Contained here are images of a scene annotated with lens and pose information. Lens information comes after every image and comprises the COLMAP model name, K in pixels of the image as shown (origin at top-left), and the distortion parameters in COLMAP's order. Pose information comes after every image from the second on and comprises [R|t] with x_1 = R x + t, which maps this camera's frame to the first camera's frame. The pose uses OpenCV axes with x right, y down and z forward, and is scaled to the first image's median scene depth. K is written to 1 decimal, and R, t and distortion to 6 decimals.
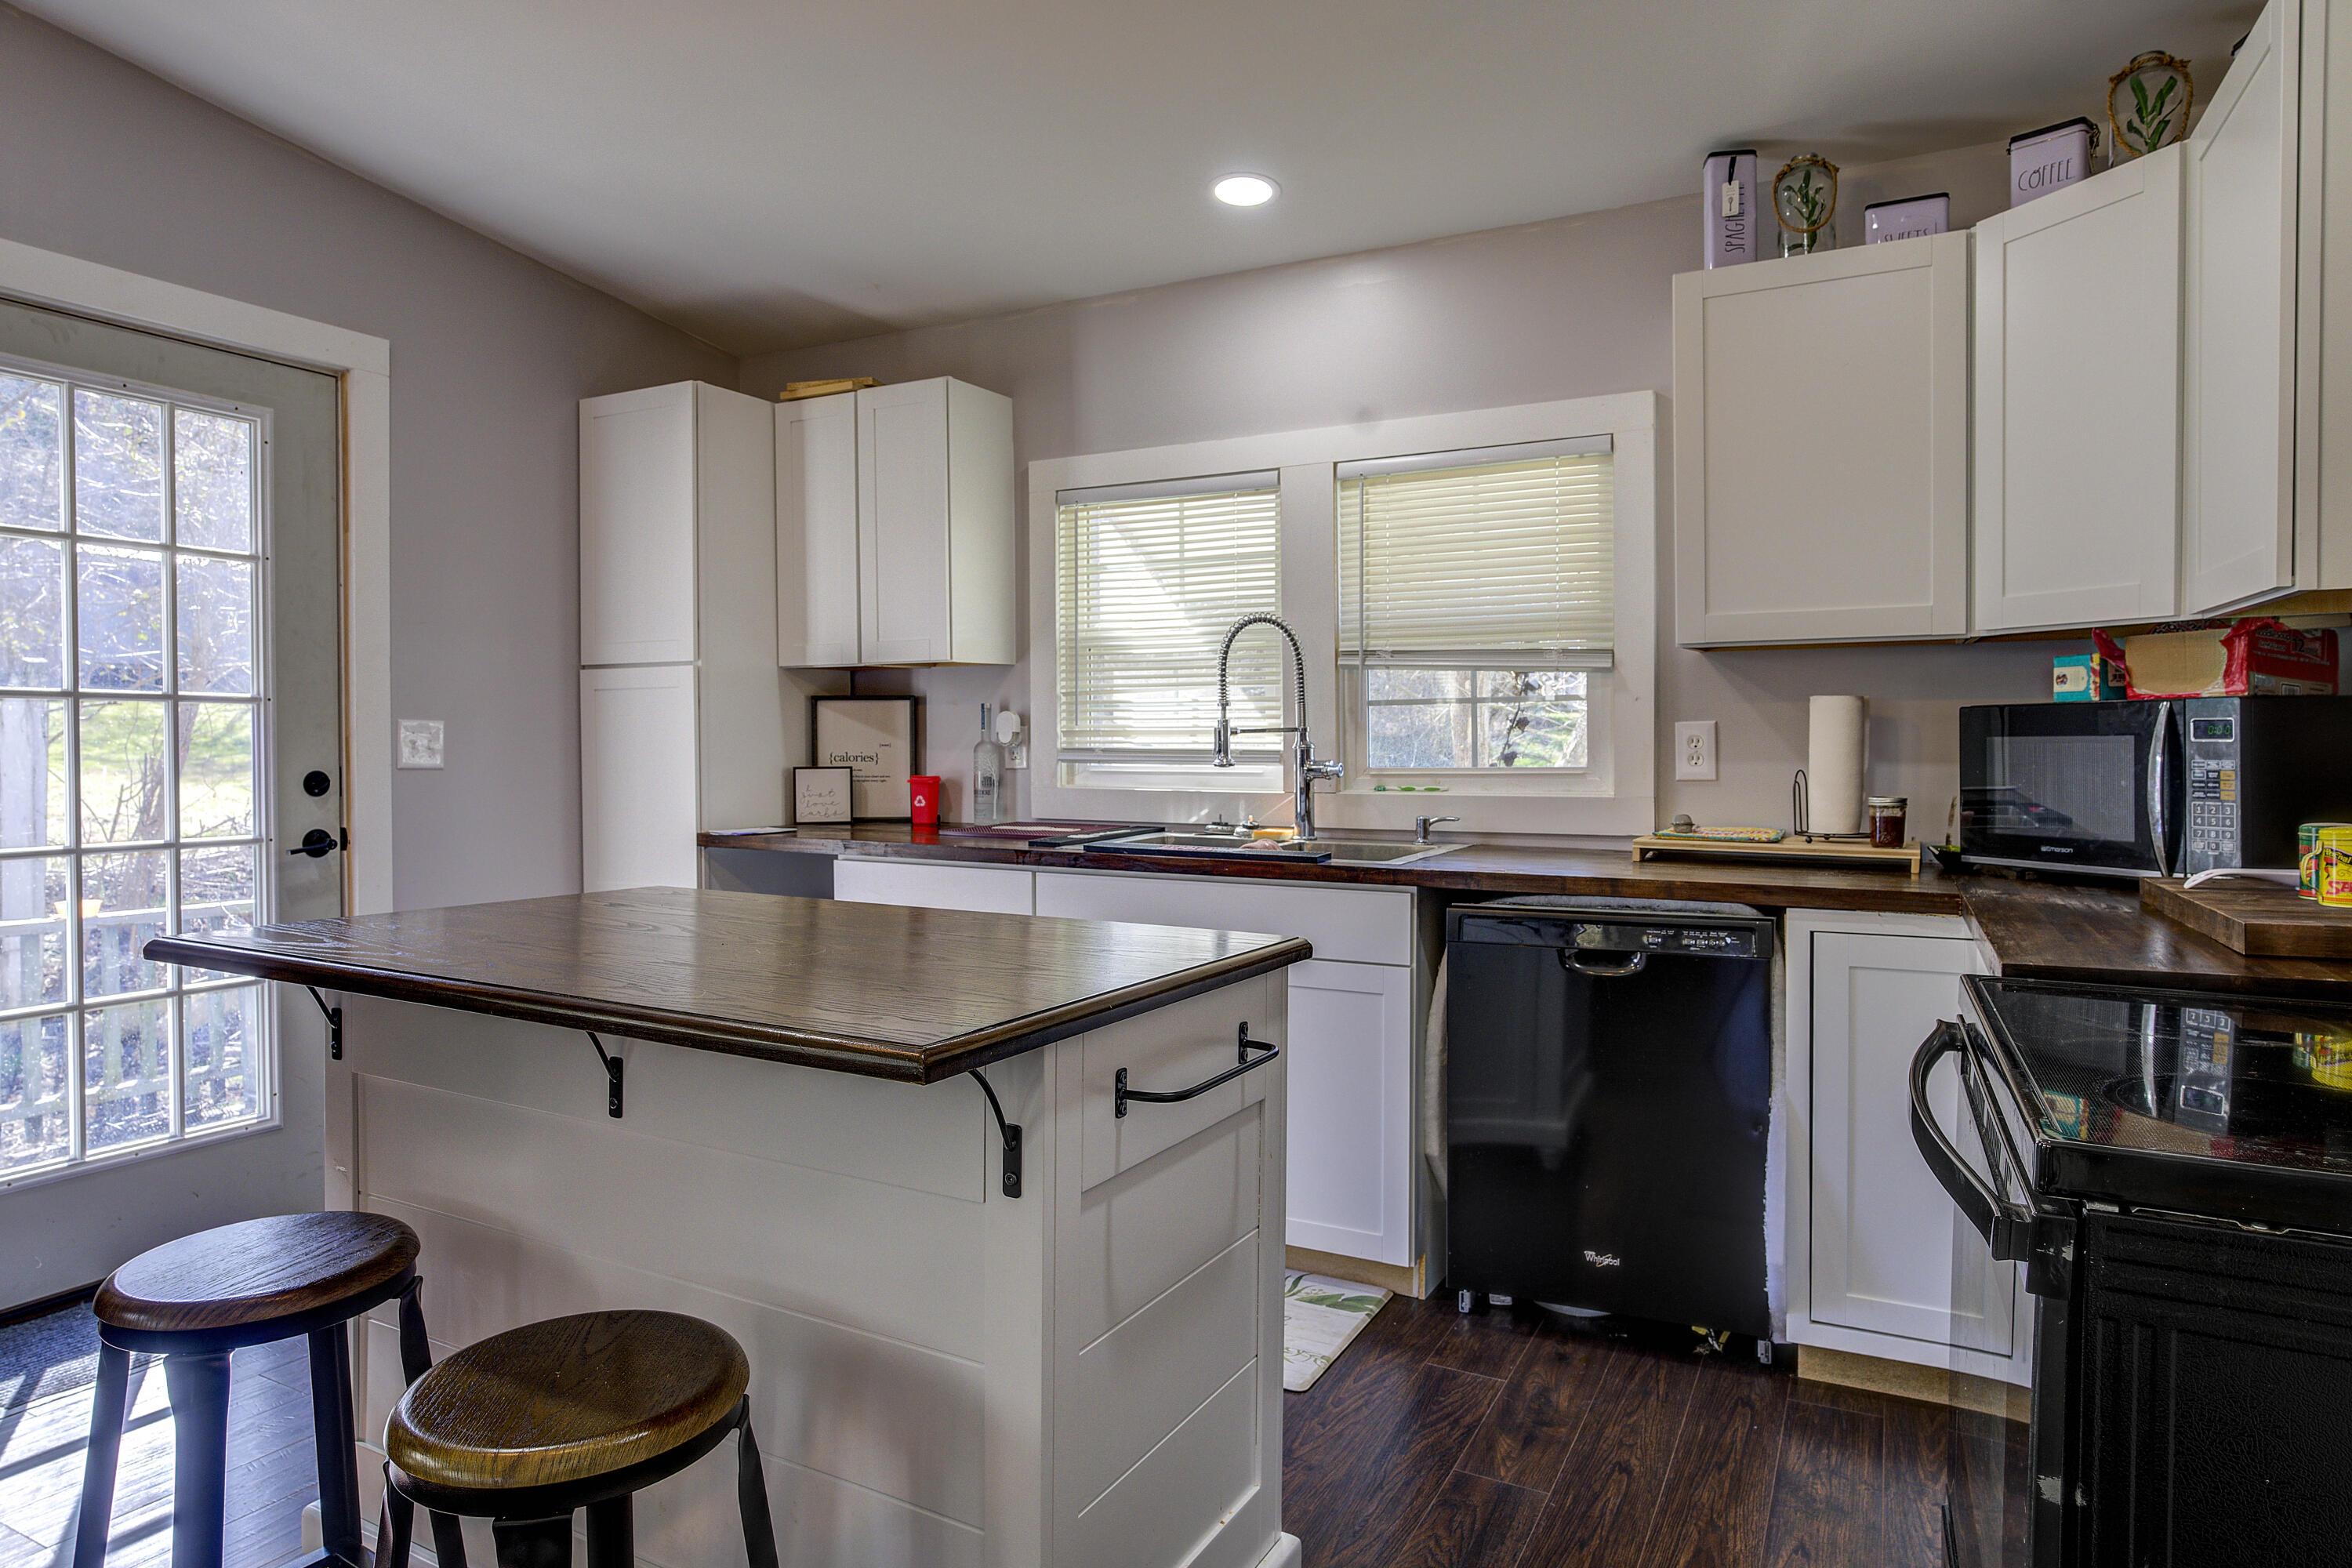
lens RADIAL K [[1335.6, 0, 1176.4], [0, 1335.6, 782.0], [0, 0, 1]] dist [-0.022876, -0.000939]
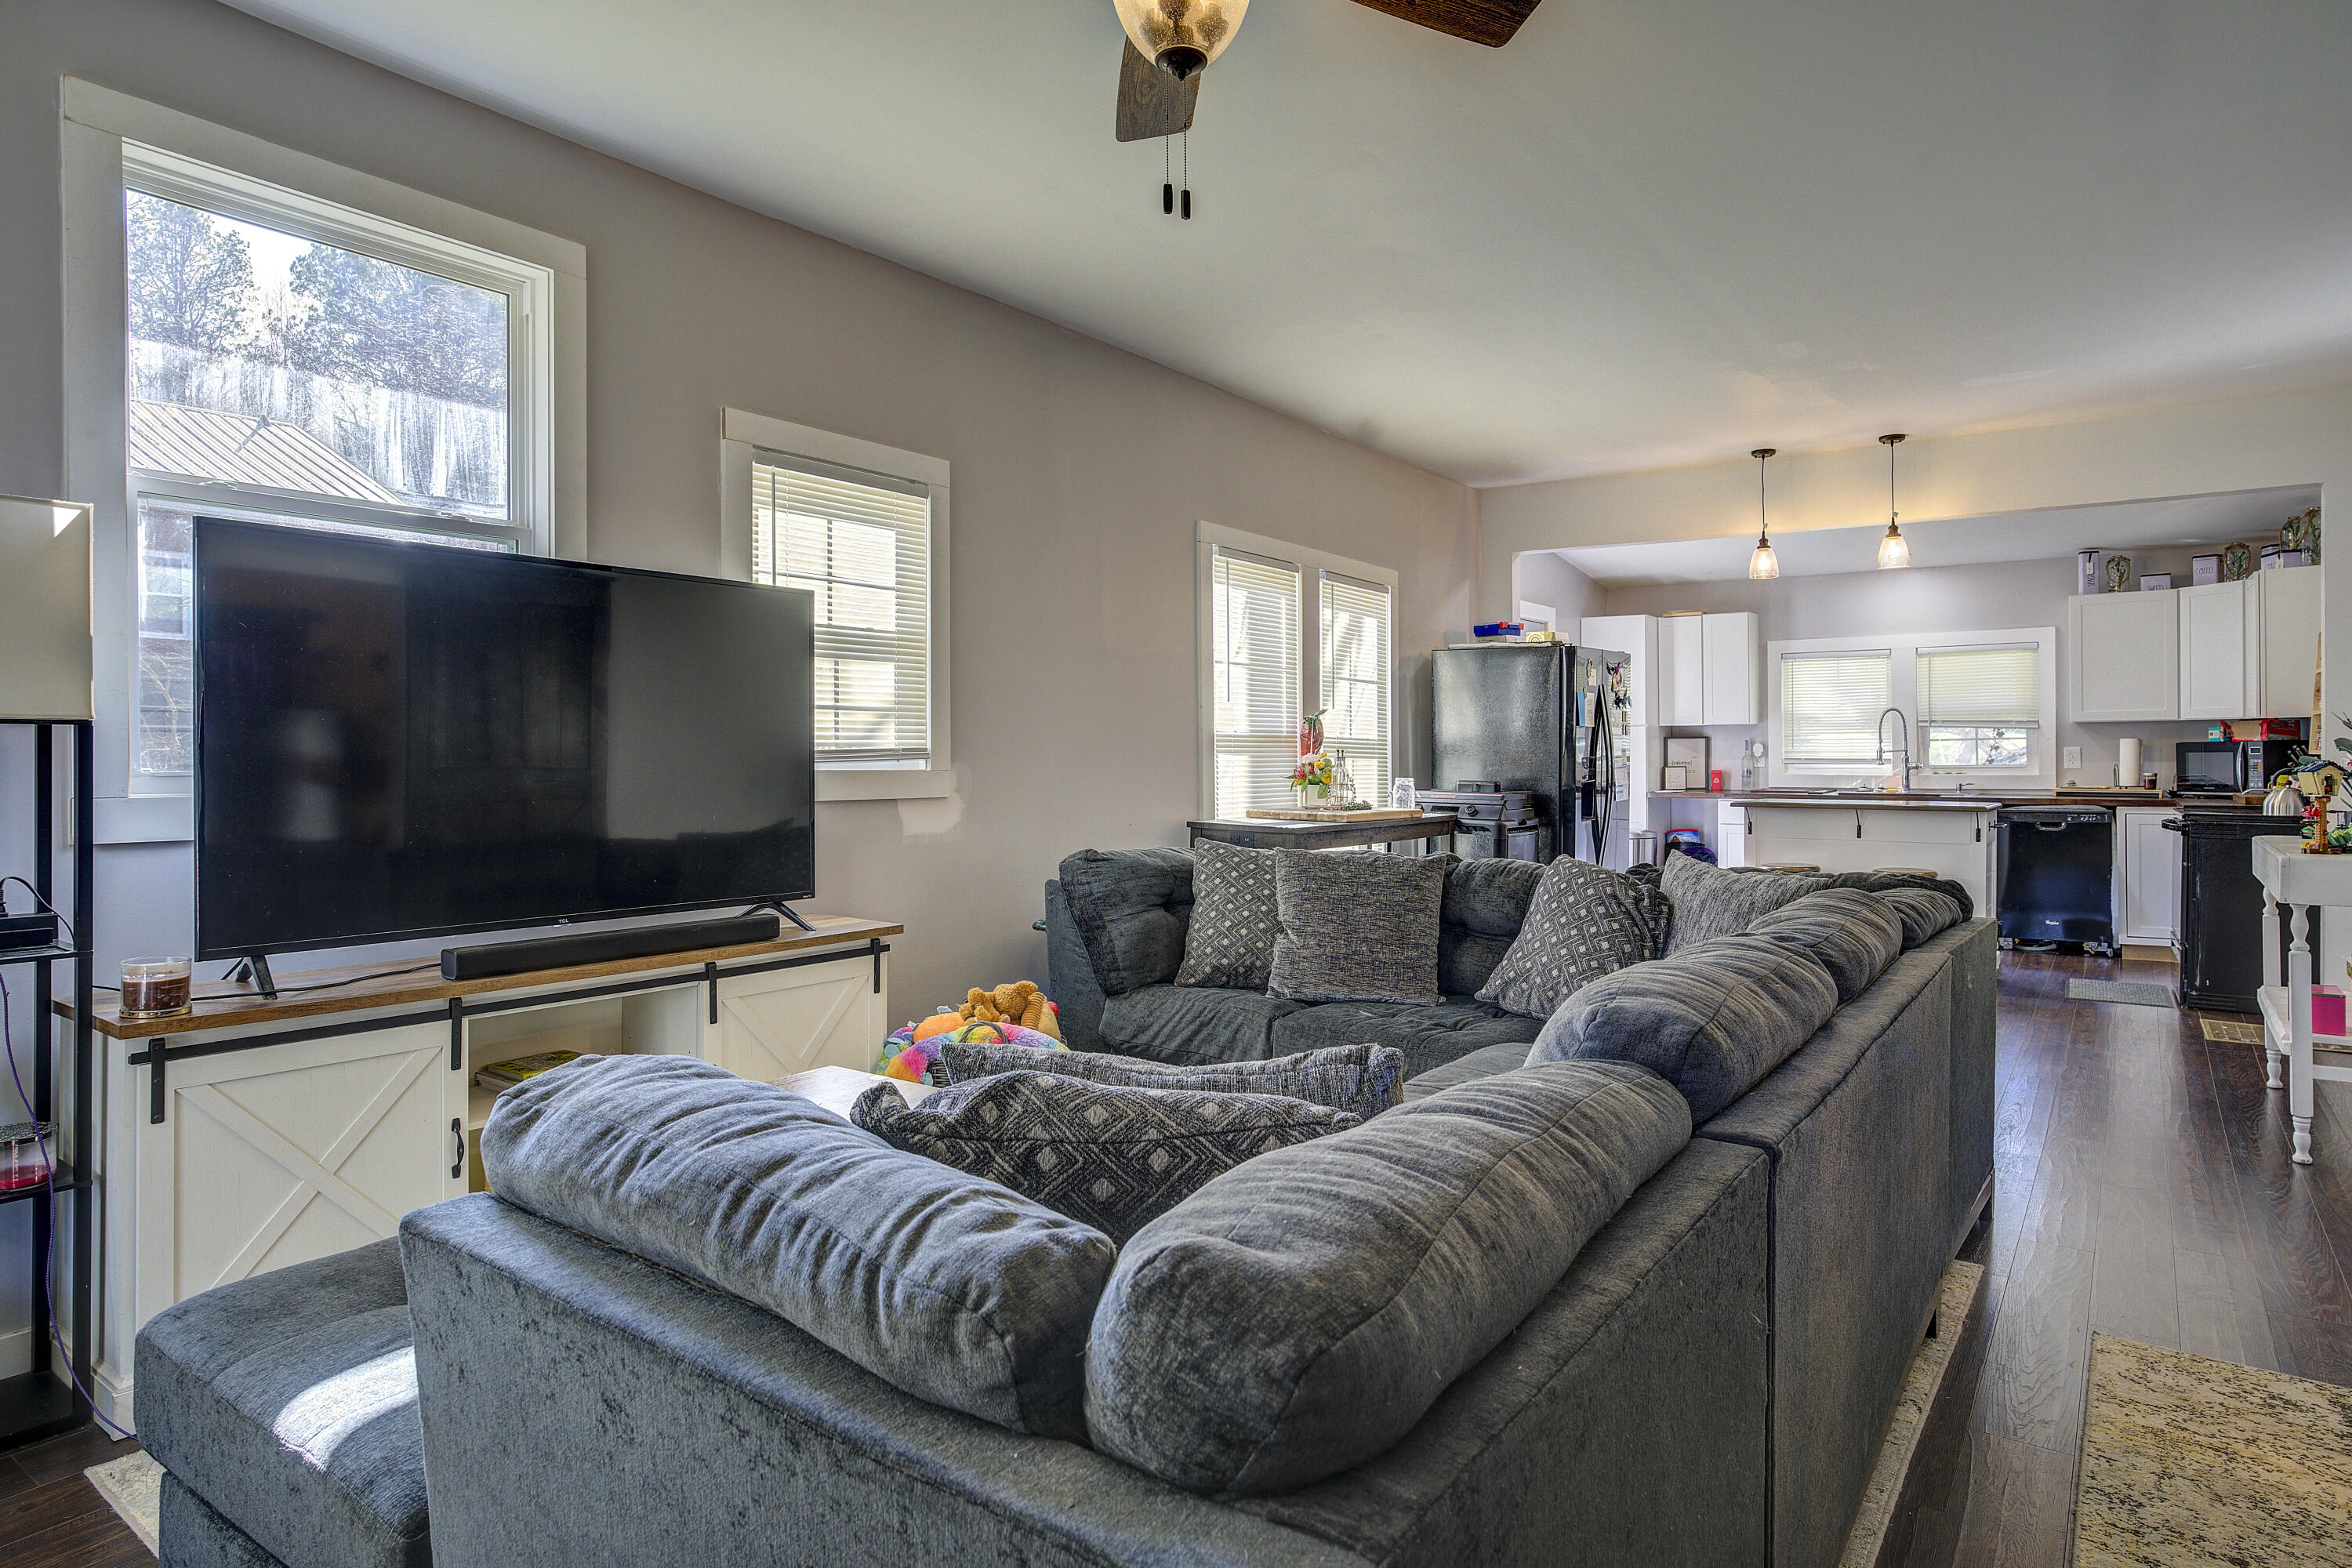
lens RADIAL K [[1350.6, 0, 1173.9], [0, 1350.6, 776.6], [0, 0, 1]] dist [0.000979, 0.001285]
pose [[0.993665, -0.001519, -0.112372, -1.247600], [-0.000219, 0.999881, -0.015450, 0.064153], [0.112382, 0.015376, 0.993546, -2.170937]]
